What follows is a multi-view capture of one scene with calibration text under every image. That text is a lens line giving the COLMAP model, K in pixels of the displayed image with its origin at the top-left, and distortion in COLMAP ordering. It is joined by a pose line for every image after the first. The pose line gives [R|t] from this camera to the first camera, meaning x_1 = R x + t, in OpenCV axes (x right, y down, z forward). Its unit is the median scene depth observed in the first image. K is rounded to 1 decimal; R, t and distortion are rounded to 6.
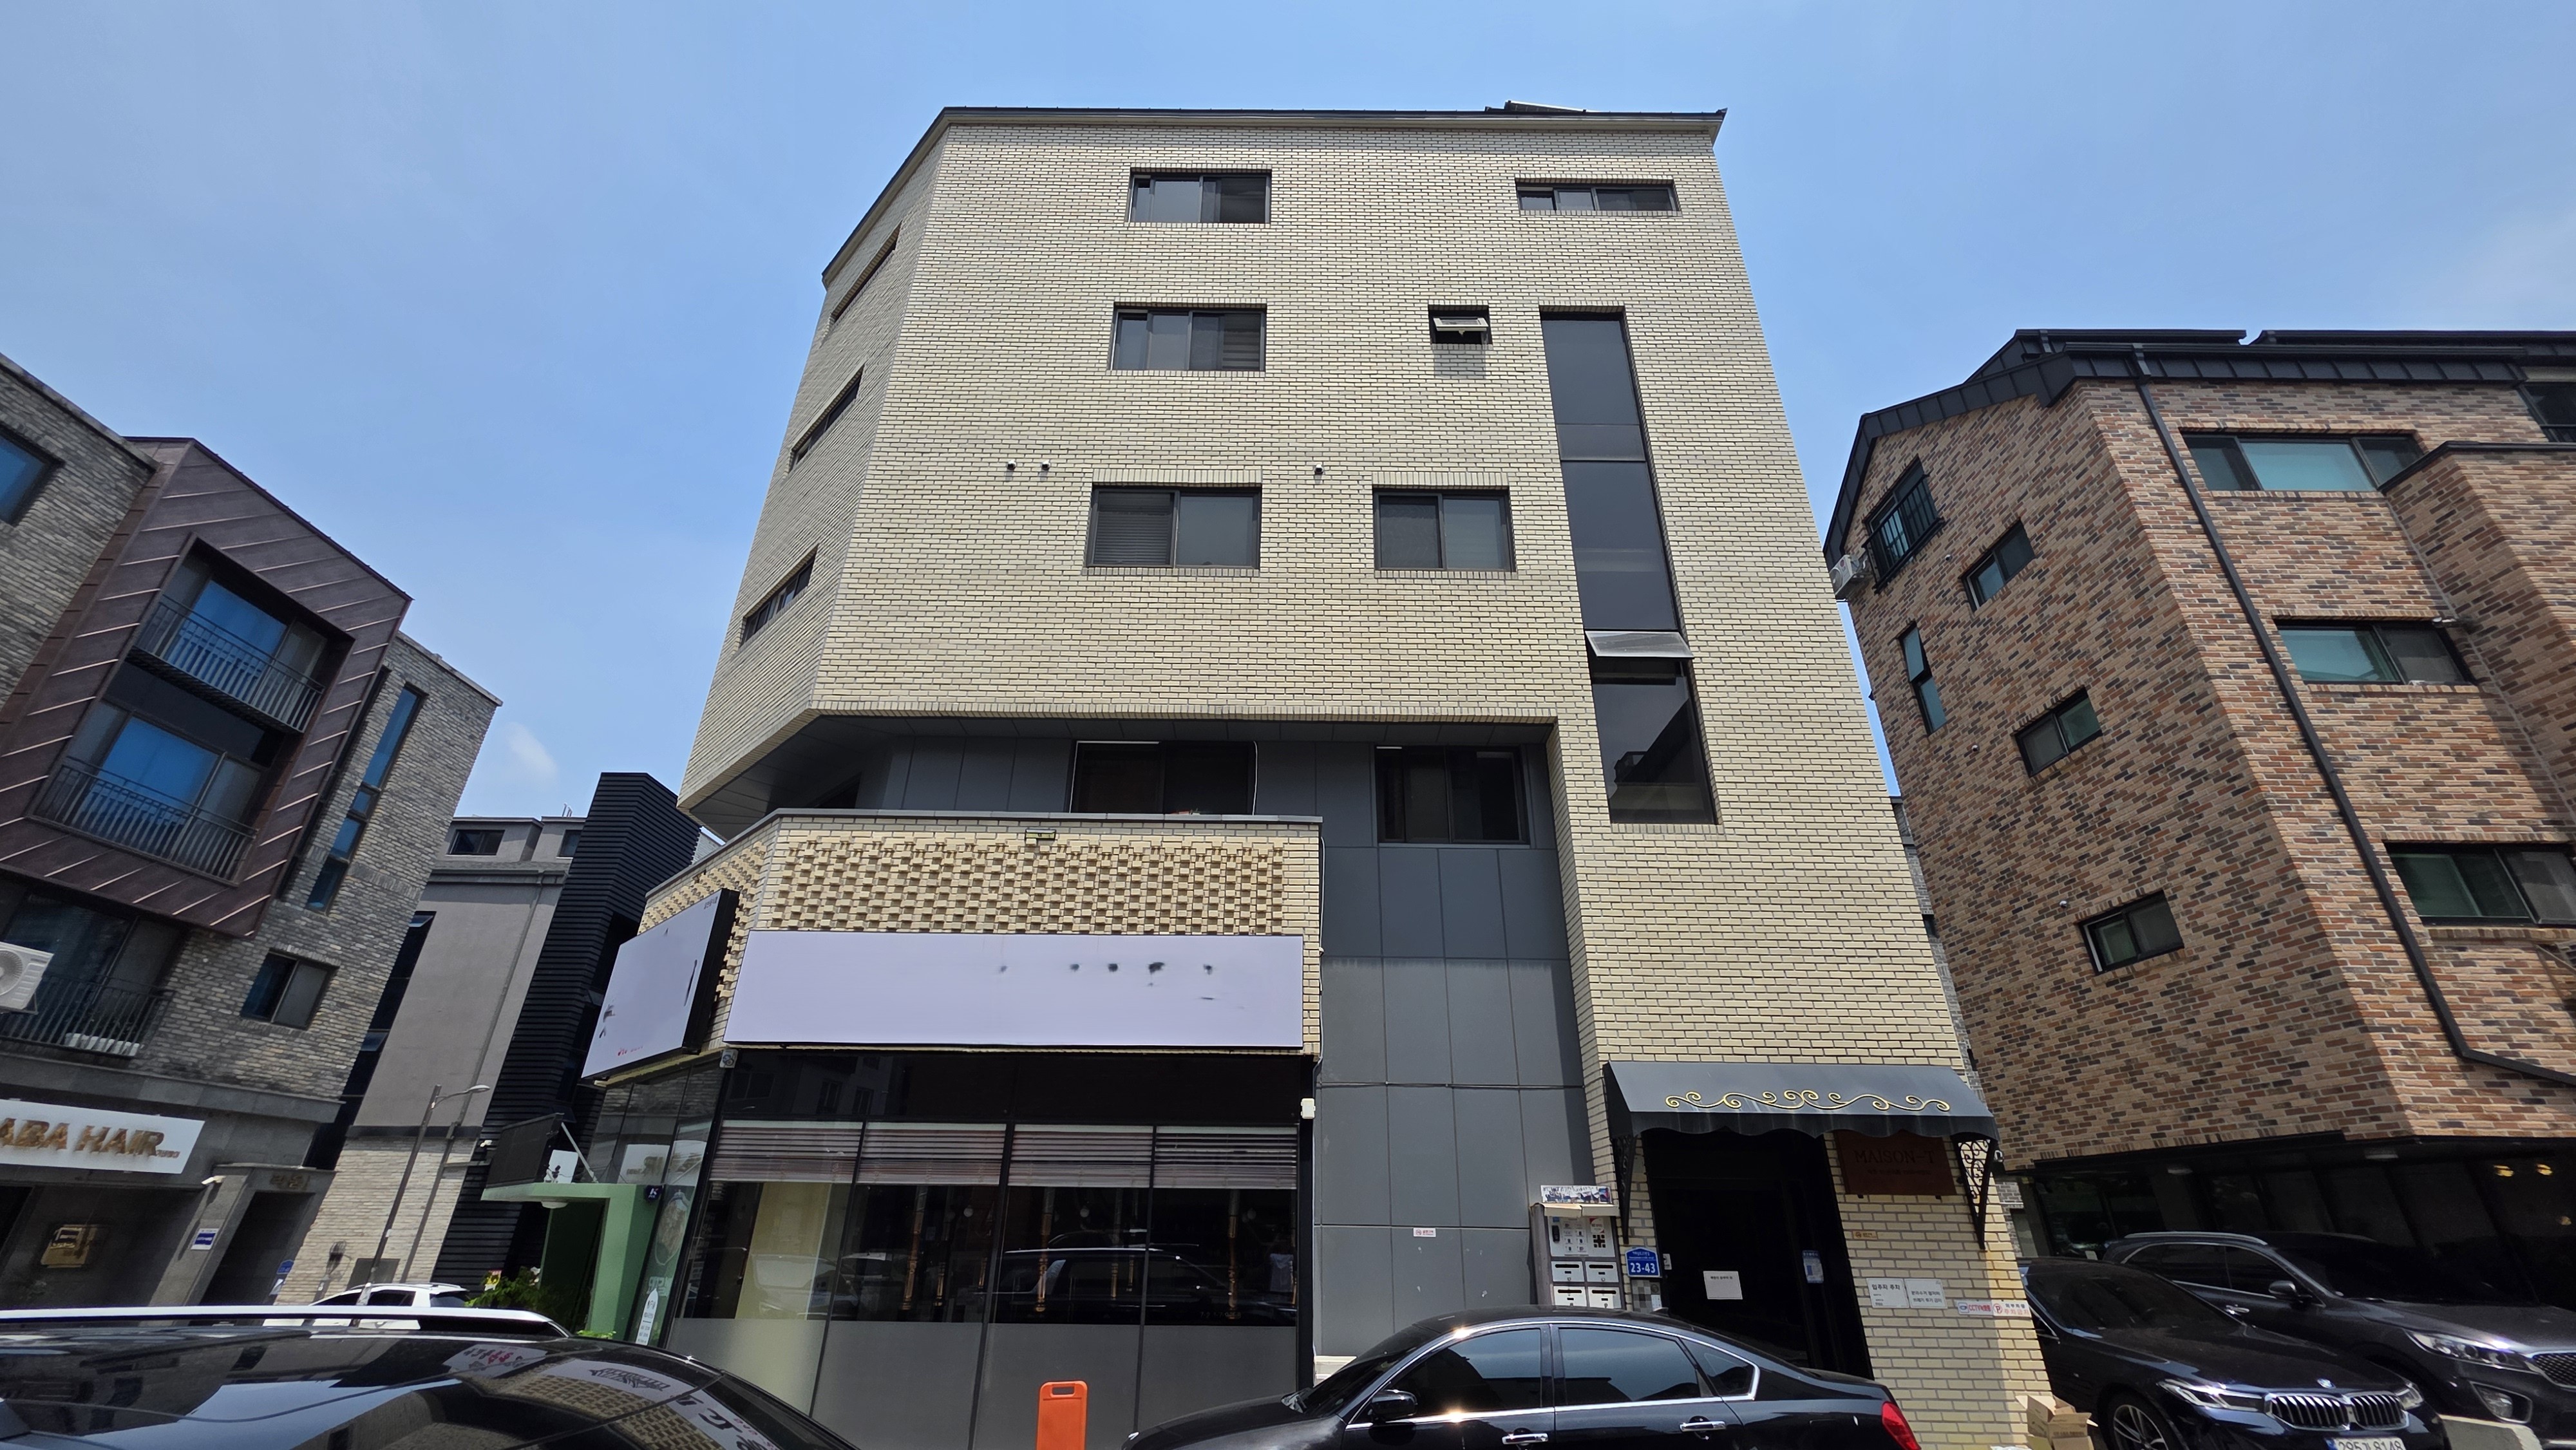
lens RADIAL K [[1019.7, 0, 1283.2], [0, 1019.7, 723.6], [0, 0, 1]] dist [0.002816, 0.000333]
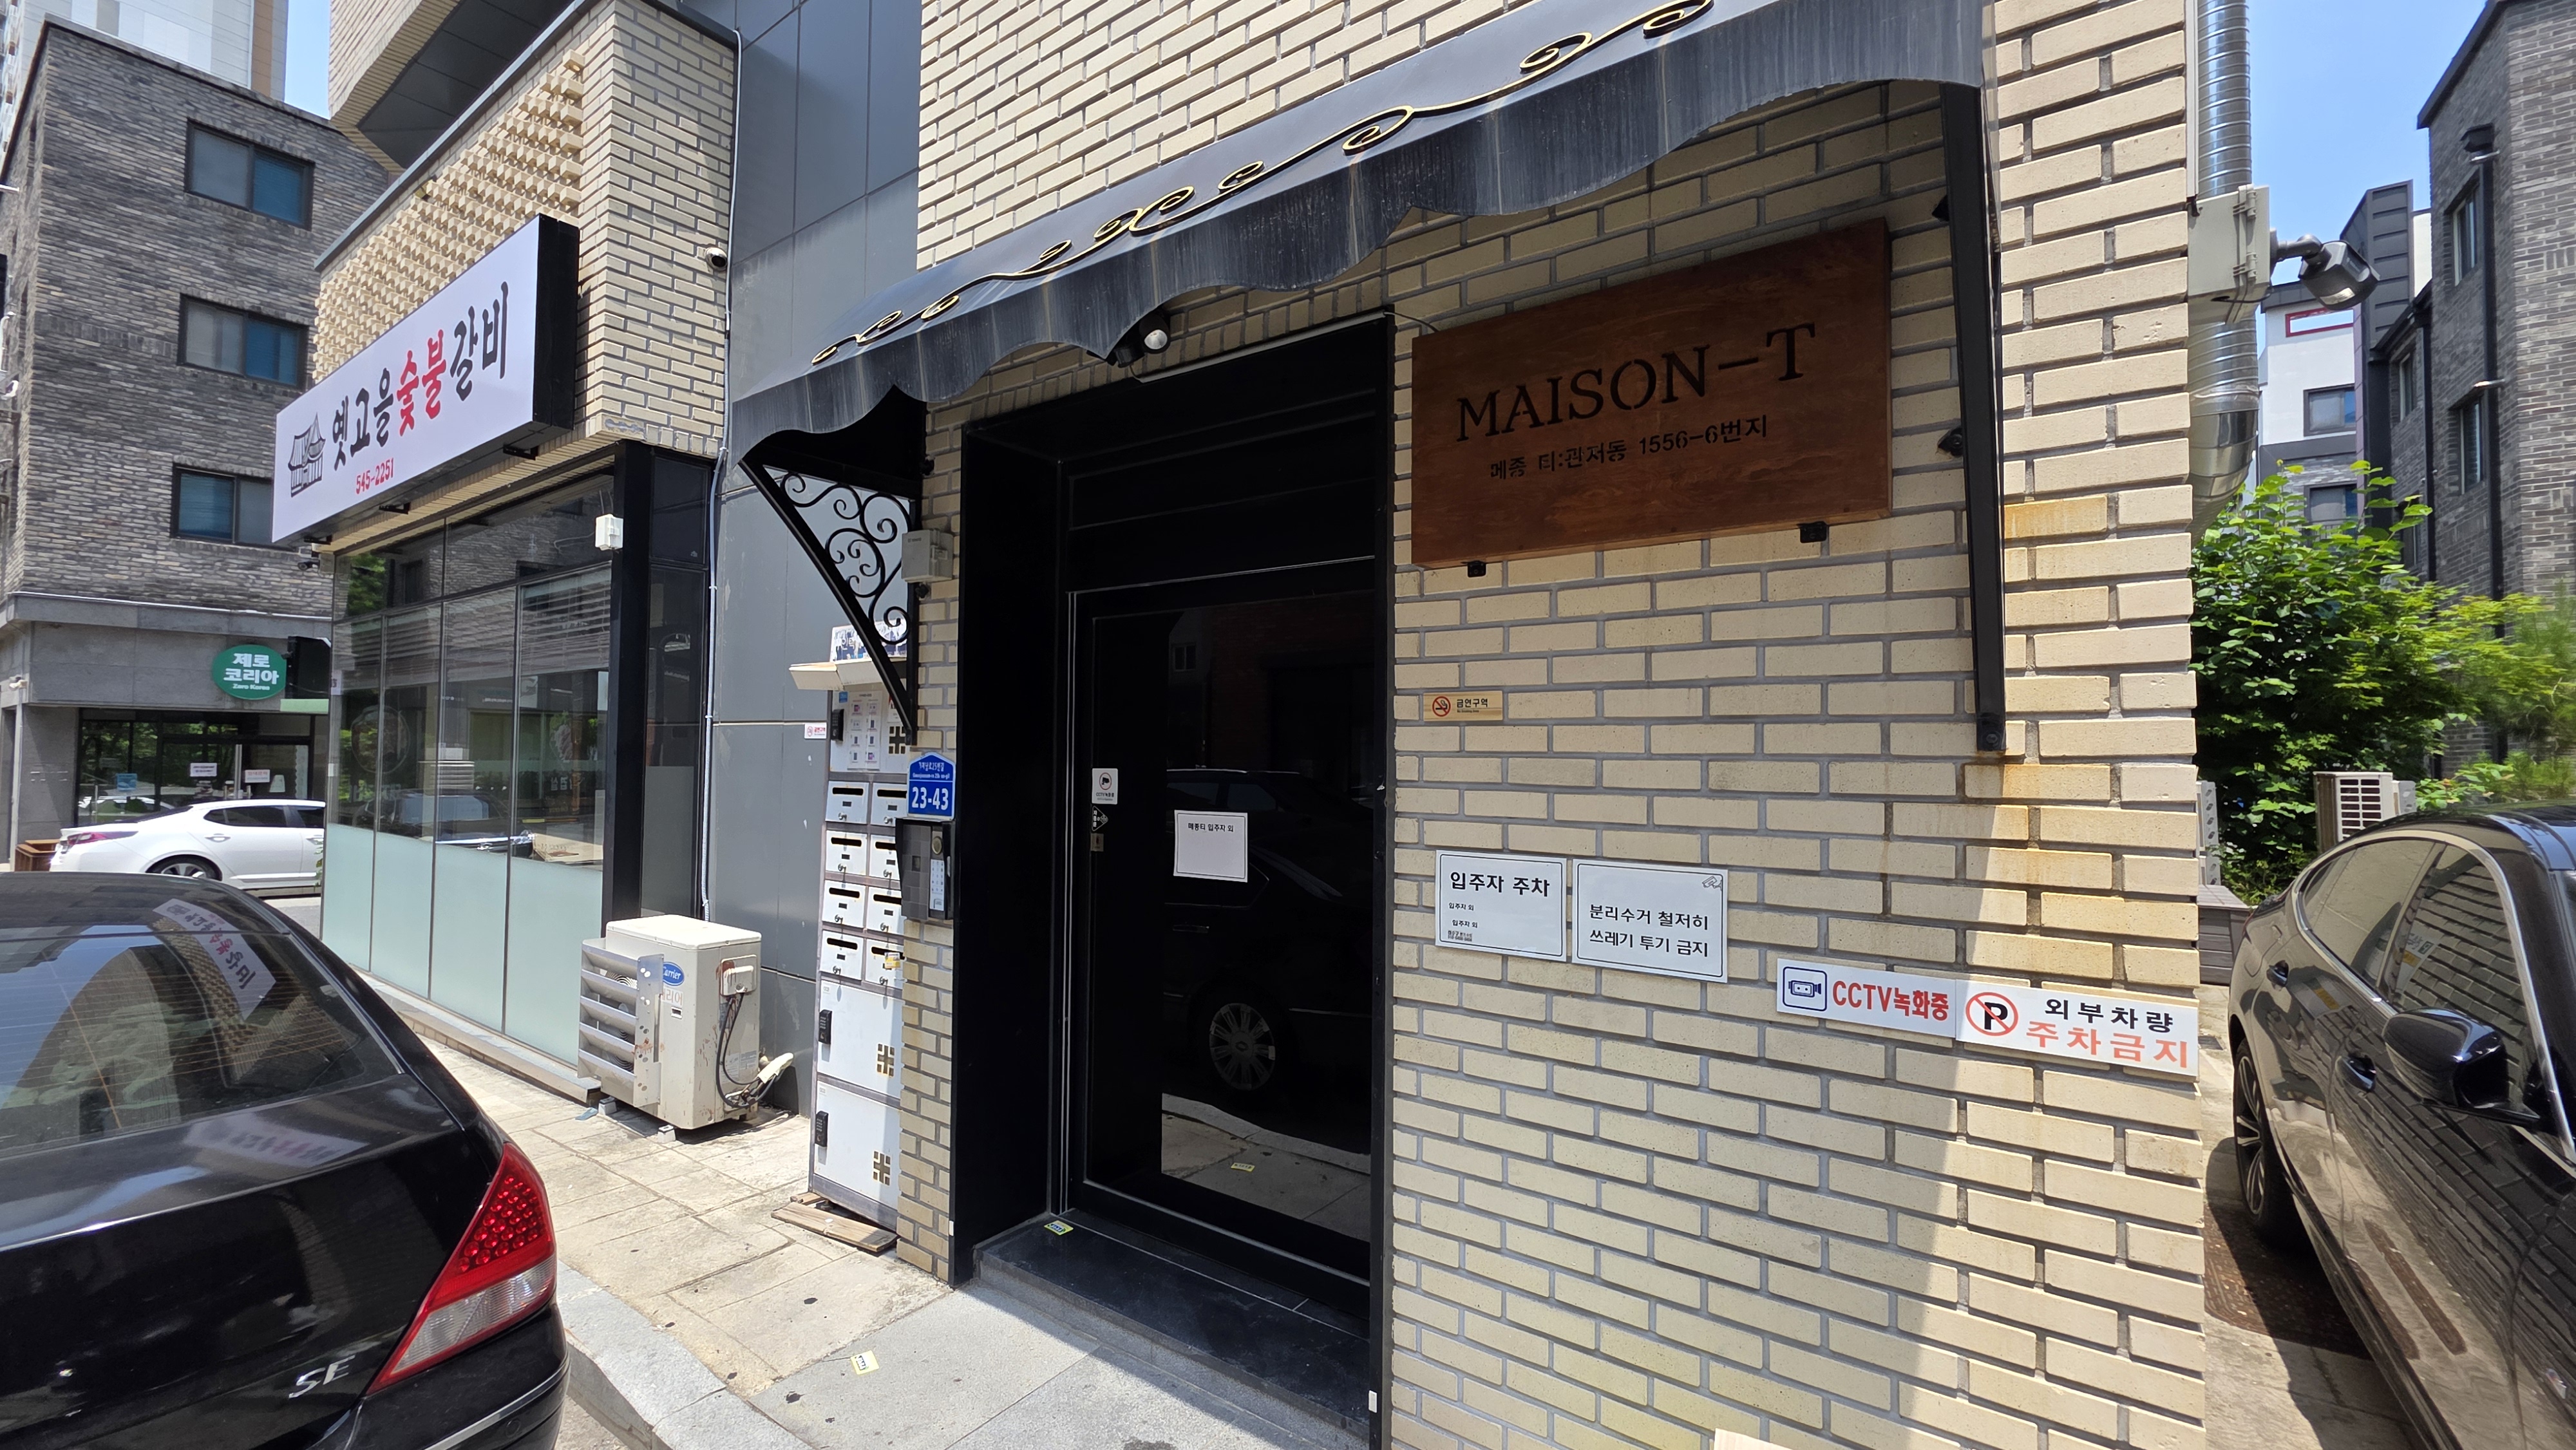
lens RADIAL K [[1019.7, 0, 1292.6], [0, 1019.7, 726.0], [0, 0, 1]] dist [0.002816, 0.000333]
pose [[0.812428, -0.019552, -0.582734, 0.693059], [0.260710, 0.906143, 0.333069, 0.411707], [0.521528, -0.422519, 0.741273, 0.790449]]
